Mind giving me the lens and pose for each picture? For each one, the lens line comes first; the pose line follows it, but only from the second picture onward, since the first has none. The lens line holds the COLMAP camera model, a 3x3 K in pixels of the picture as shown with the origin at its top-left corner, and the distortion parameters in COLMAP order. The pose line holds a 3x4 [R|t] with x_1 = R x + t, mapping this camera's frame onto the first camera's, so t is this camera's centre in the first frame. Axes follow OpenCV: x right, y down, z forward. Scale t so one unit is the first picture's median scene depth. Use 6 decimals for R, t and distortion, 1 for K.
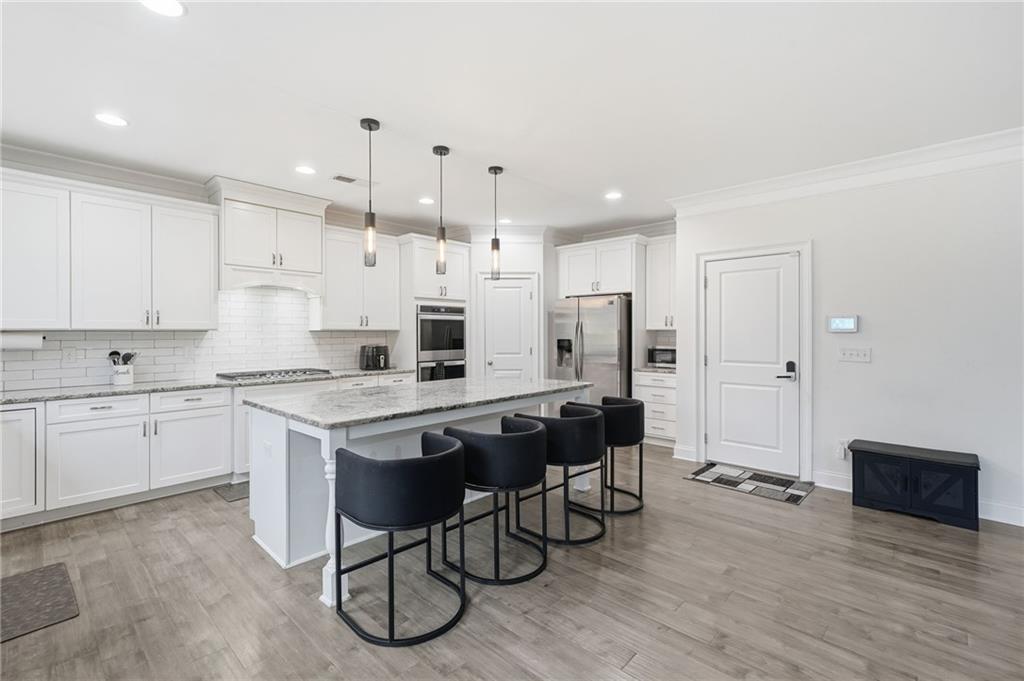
lens RADIAL K [[447.5, 0, 509.4], [0, 447.5, 336.8], [0, 0, 1]] dist [-0.003348, 0.003223]
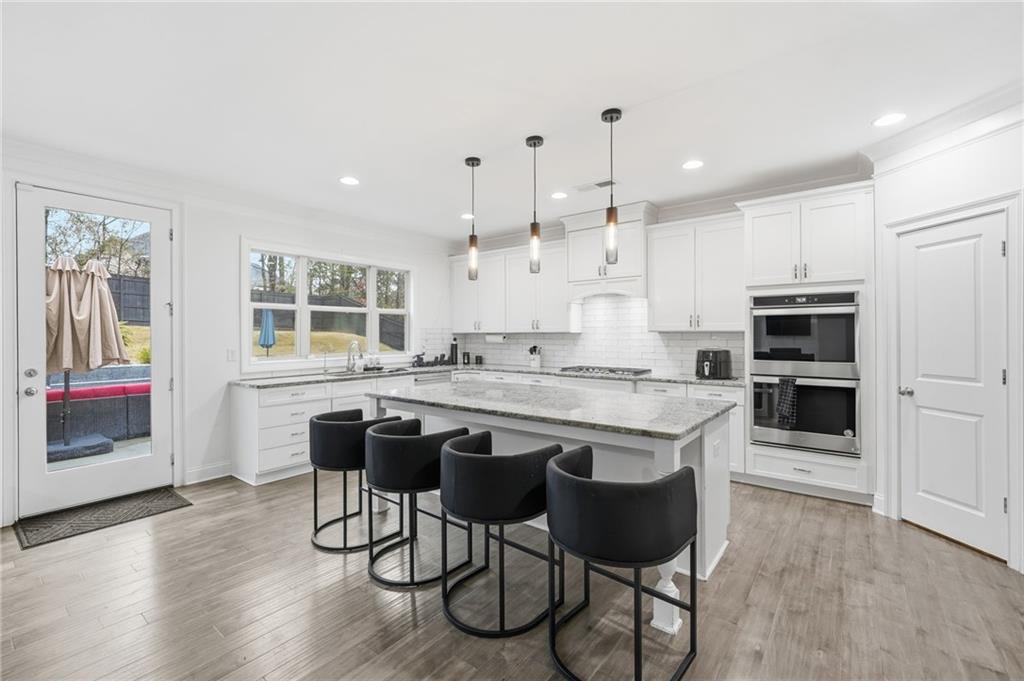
lens RADIAL K [[447.5, 0, 511.4], [0, 447.5, 332.0], [0, 0, 1]] dist [-0.003348, 0.003223]
pose [[0.095651, -0.002639, -0.995411, 0.558628], [-0.006313, 0.999975, -0.003258, -0.009204], [0.995395, 0.006595, 0.095632, 0.619332]]
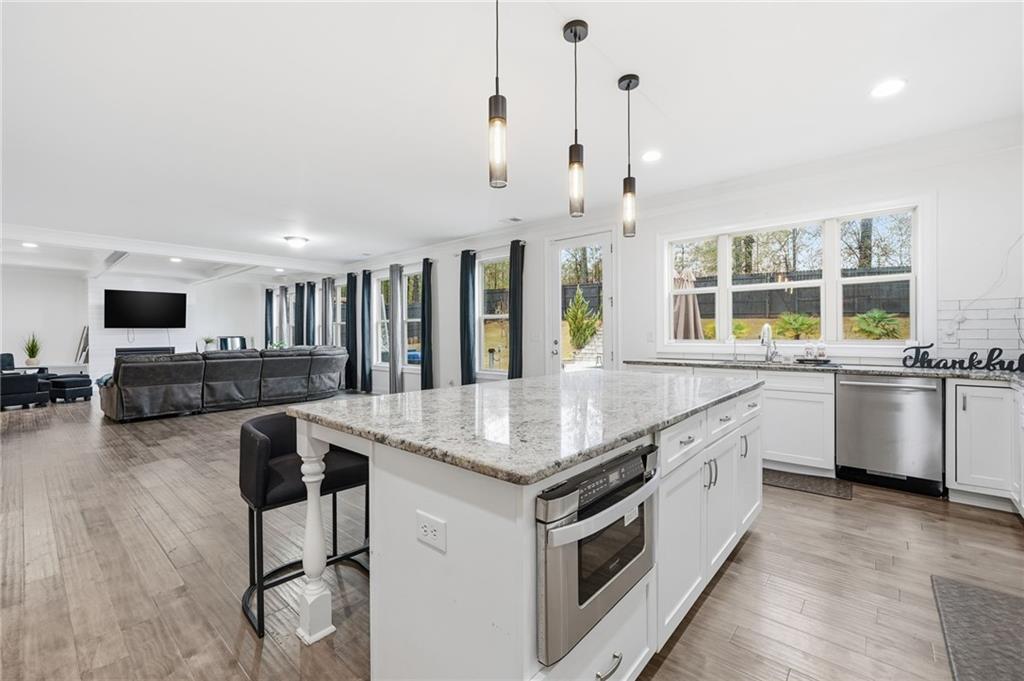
lens RADIAL K [[447.5, 0, 512.1], [0, 447.5, 332.0], [0, 0, 1]] dist [-0.003348, 0.003223]
pose [[-0.999339, 0.008085, -0.035440, -0.022689], [0.007921, 0.999957, 0.004779, 0.019447], [0.035477, 0.004495, -0.999360, 1.193986]]
